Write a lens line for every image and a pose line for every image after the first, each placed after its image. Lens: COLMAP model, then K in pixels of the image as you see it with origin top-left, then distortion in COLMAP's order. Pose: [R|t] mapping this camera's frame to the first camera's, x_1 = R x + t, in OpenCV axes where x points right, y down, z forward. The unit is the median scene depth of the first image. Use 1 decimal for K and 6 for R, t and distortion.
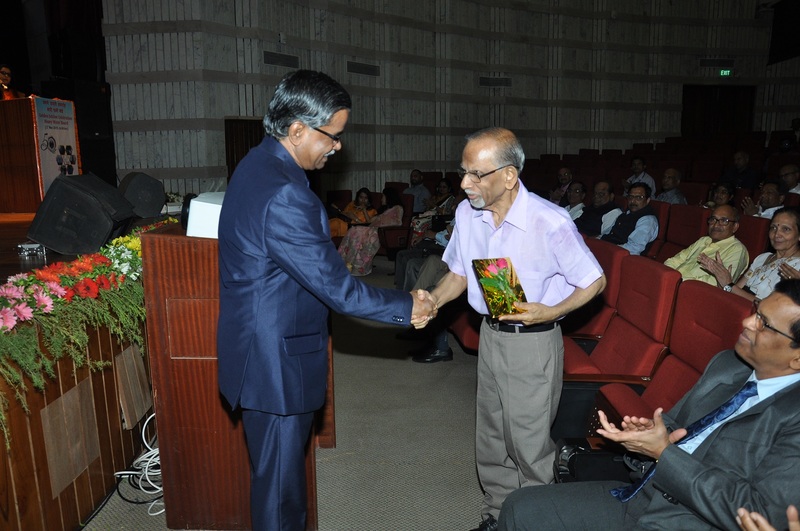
lens RADIAL K [[631.3, 0, 399.1], [0, 631.3, 278.6], [0, 0, 1]] dist [-0.156483, 0.132181]
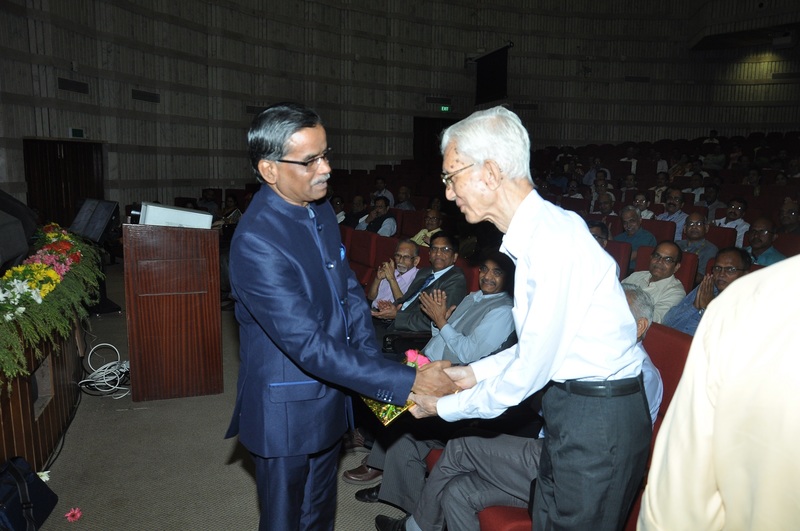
lens RADIAL K [[631.3, 0, 399.1], [0, 631.3, 278.6], [0, 0, 1]] dist [-0.156483, 0.132181]
pose [[0.922504, -0.041780, 0.383719, -0.069354], [0.051390, 0.998569, -0.014823, 0.028438], [-0.382551, 0.033394, 0.923331, -0.172060]]
